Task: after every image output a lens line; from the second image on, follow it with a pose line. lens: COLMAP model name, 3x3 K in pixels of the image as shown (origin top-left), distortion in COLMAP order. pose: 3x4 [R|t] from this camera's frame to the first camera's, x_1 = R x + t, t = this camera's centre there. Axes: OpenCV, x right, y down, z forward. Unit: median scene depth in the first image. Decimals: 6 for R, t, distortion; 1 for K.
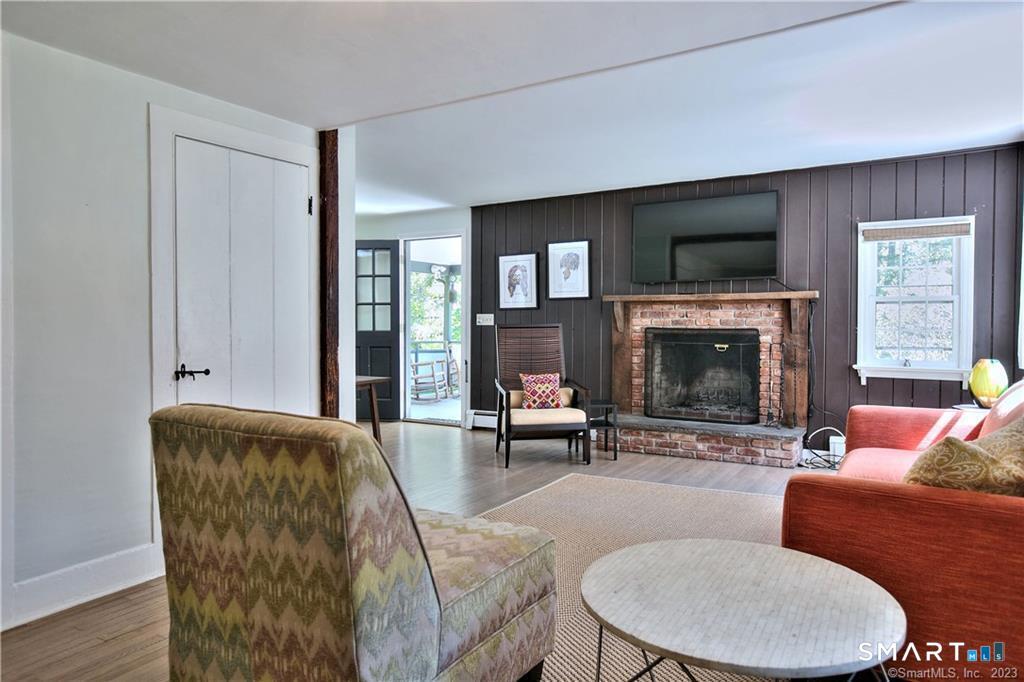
lens RADIAL K [[673.9, 0, 511.8], [0, 673.9, 339.1], [0, 0, 1]] dist [-0.008942, -0.000937]
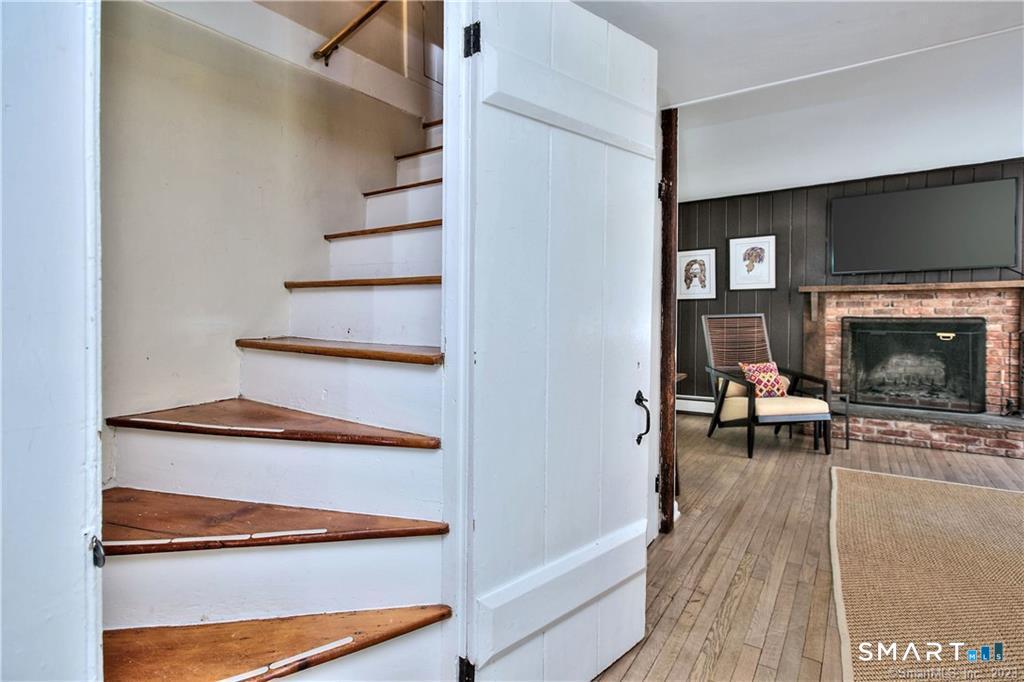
lens RADIAL K [[503.9, 0, 517.2], [0, 503.9, 319.9], [0, 0, 1]] dist [0.003546, 0.001253]
pose [[0.998907, -0.006581, -0.046275, -0.276048], [0.006231, 0.999951, -0.007697, -0.009527], [0.046323, 0.007400, 0.998899, 0.202884]]
